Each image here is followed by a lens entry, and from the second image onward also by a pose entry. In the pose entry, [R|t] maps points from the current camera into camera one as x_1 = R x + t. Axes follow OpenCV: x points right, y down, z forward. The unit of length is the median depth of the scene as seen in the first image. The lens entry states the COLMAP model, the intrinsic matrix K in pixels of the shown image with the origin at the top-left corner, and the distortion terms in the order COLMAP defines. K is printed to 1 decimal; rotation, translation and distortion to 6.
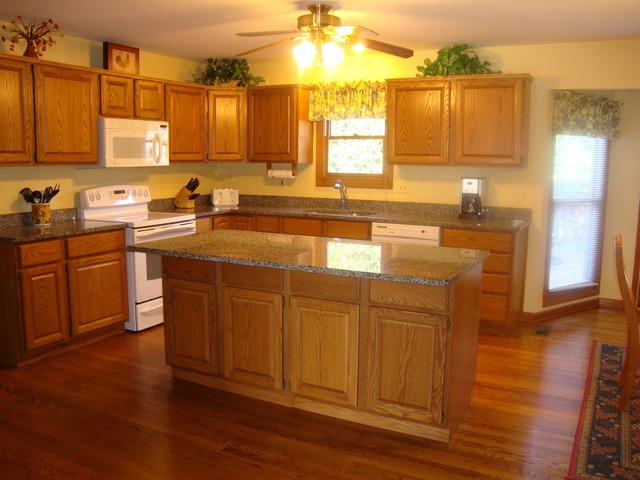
lens RADIAL K [[585.7, 0, 320.0], [0, 585.7, 240.0], [0, 0, 1]] dist [-0.180598, 0.199558]
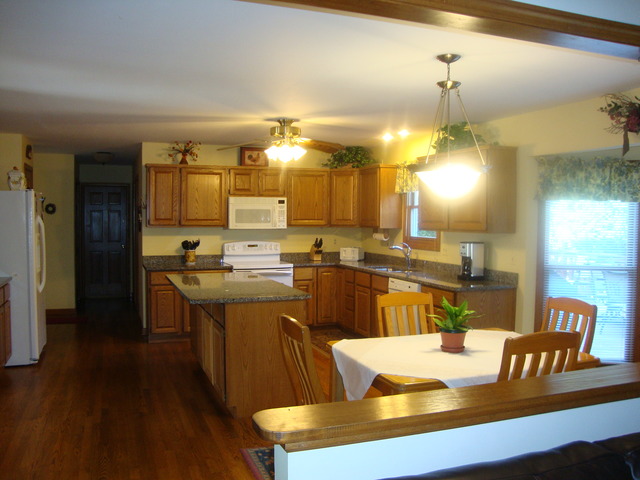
lens RADIAL K [[585.7, 0, 320.0], [0, 585.7, 240.0], [0, 0, 1]] dist [-0.180598, 0.199558]
pose [[0.744470, 0.021357, -0.667314, 0.804153], [-0.093263, 0.993016, -0.072265, -0.006905], [0.661110, 0.116034, 0.741263, 0.005297]]
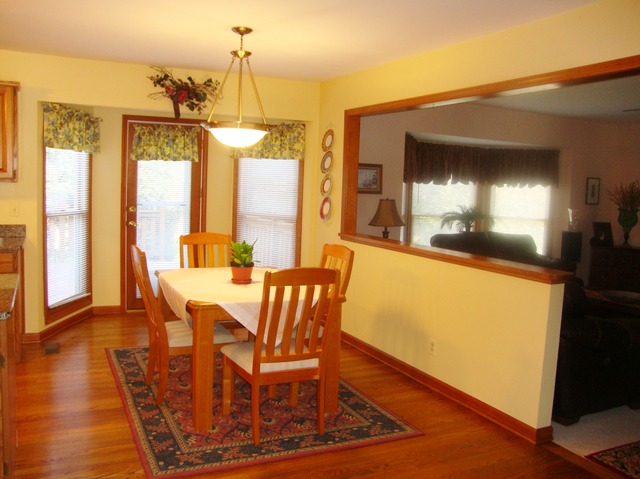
lens RADIAL K [[585.7, 0, 320.0], [0, 585.7, 239.5], [0, 0, 1]] dist [-0.180598, 0.199558]
pose [[0.591846, -0.068351, 0.803148, -0.099990], [0.081776, 0.996349, 0.024532, -0.013179], [-0.801892, 0.051159, 0.595275, 0.051912]]
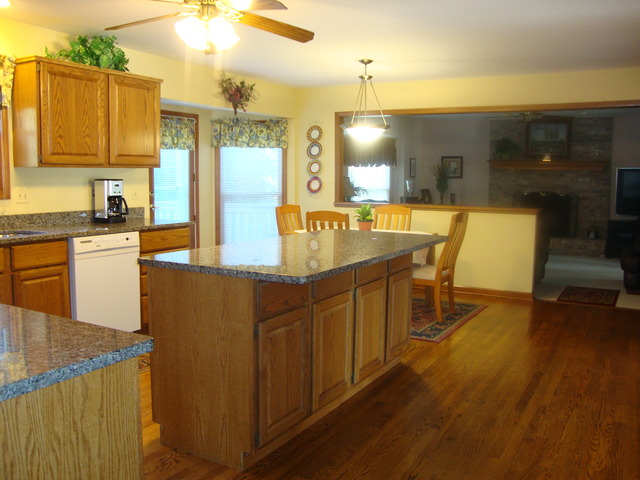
lens RADIAL K [[585.7, 0, 320.0], [0, 585.7, 240.0], [0, 0, 1]] dist [-0.180598, 0.199558]
pose [[0.029564, -0.119103, 0.992442, -0.695747], [0.130160, 0.984881, 0.114318, -0.075545], [-0.991052, 0.125797, 0.044619, 0.655865]]
